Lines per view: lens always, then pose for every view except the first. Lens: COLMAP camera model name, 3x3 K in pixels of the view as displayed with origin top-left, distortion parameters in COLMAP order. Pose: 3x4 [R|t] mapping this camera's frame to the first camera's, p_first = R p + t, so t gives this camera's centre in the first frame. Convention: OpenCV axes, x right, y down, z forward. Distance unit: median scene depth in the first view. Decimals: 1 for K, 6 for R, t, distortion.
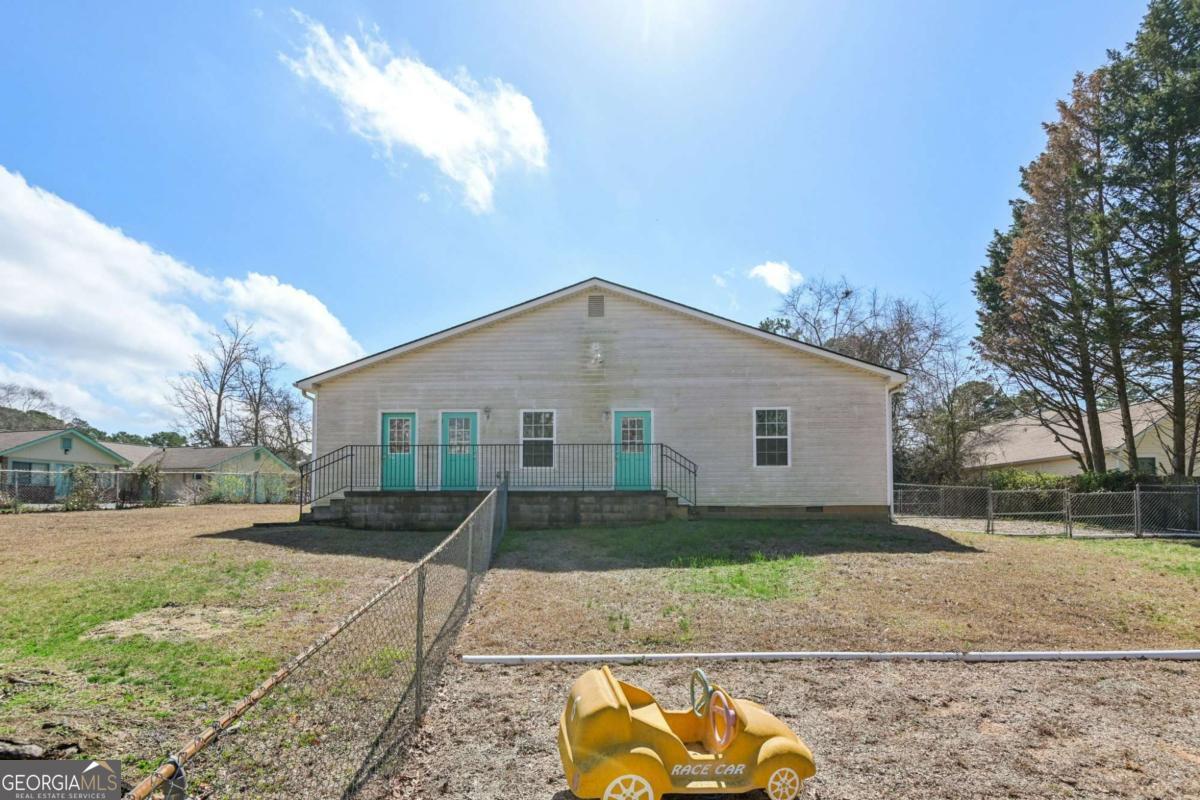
lens RADIAL K [[545.9, 0, 594.1], [0, 545.9, 426.2], [0, 0, 1]] dist [-0.019308, -0.002449]
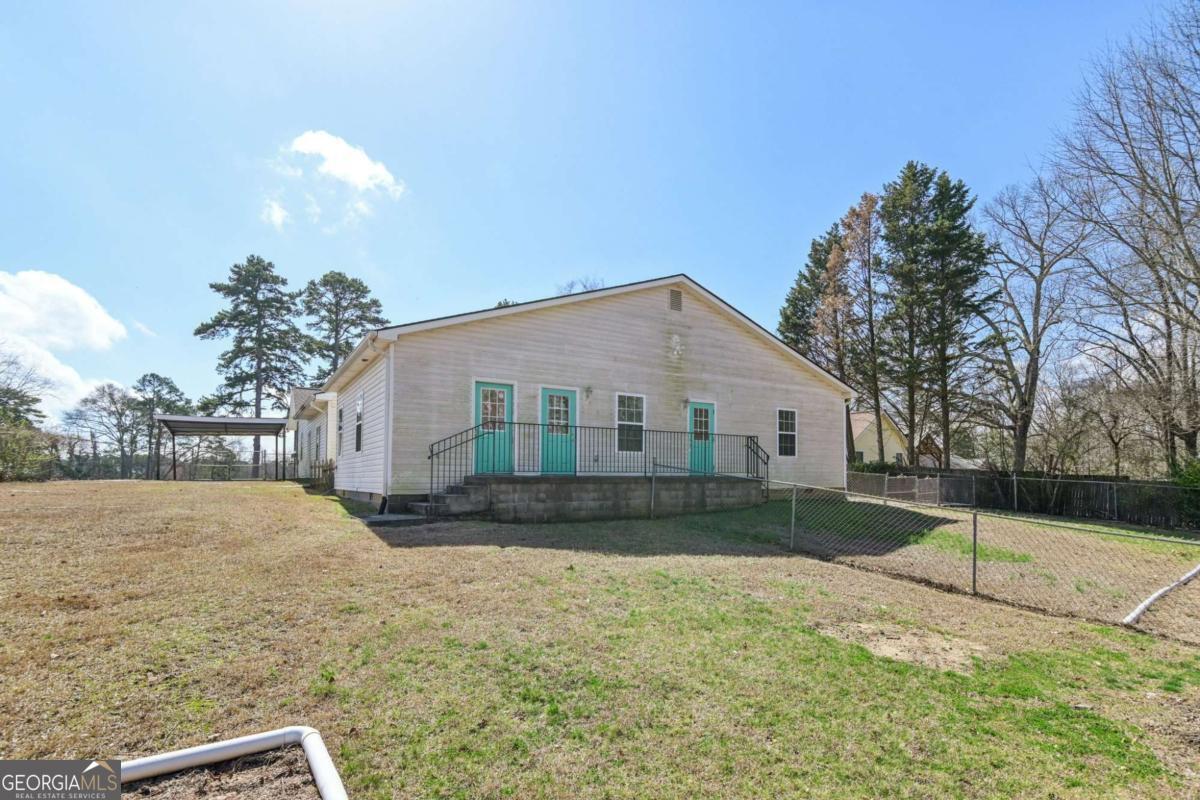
lens RADIAL K [[545.9, 0, 597.4], [0, 545.9, 390.5], [0, 0, 1]] dist [-0.019308, -0.002449]
pose [[0.833675, 0.089743, 0.544915, -0.701461], [-0.079975, 0.995926, -0.041666, 0.010085], [-0.546434, -0.008843, 0.837456, 0.203391]]
